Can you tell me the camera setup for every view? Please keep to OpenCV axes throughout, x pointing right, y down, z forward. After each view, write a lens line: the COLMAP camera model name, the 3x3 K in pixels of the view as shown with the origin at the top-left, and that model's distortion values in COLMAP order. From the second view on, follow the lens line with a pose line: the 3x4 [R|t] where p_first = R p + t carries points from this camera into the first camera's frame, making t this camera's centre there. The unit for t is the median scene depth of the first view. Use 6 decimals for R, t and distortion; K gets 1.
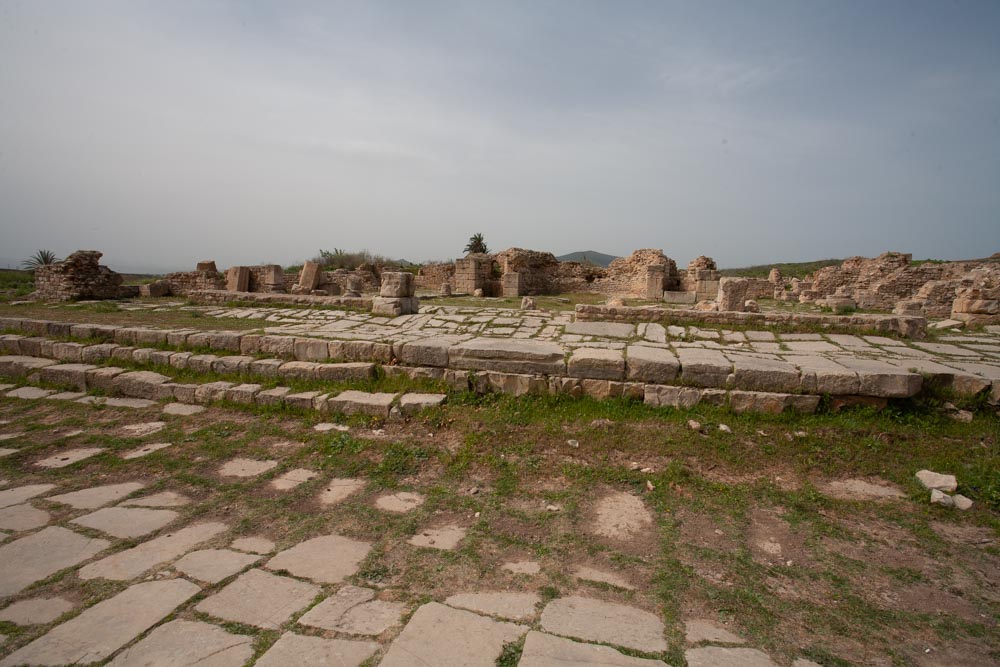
lens RADIAL K [[495.1, 0, 500.0], [0, 495.1, 333.5], [0, 0, 1]] dist [-0.002424, -0.000504]
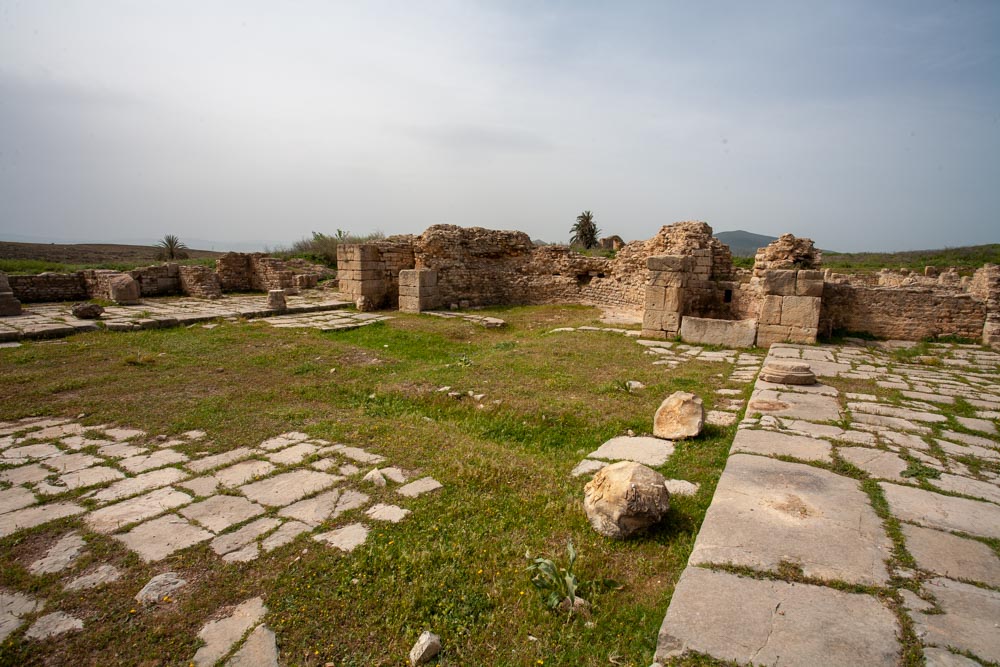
lens RADIAL K [[495.1, 0, 500.0], [0, 495.1, 333.5], [0, 0, 1]] dist [-0.002424, -0.000504]
pose [[0.964721, 0.040151, -0.260193, 0.240089], [-0.030266, 0.998664, 0.041888, -0.069079], [0.261527, -0.032535, 0.964648, 0.436967]]
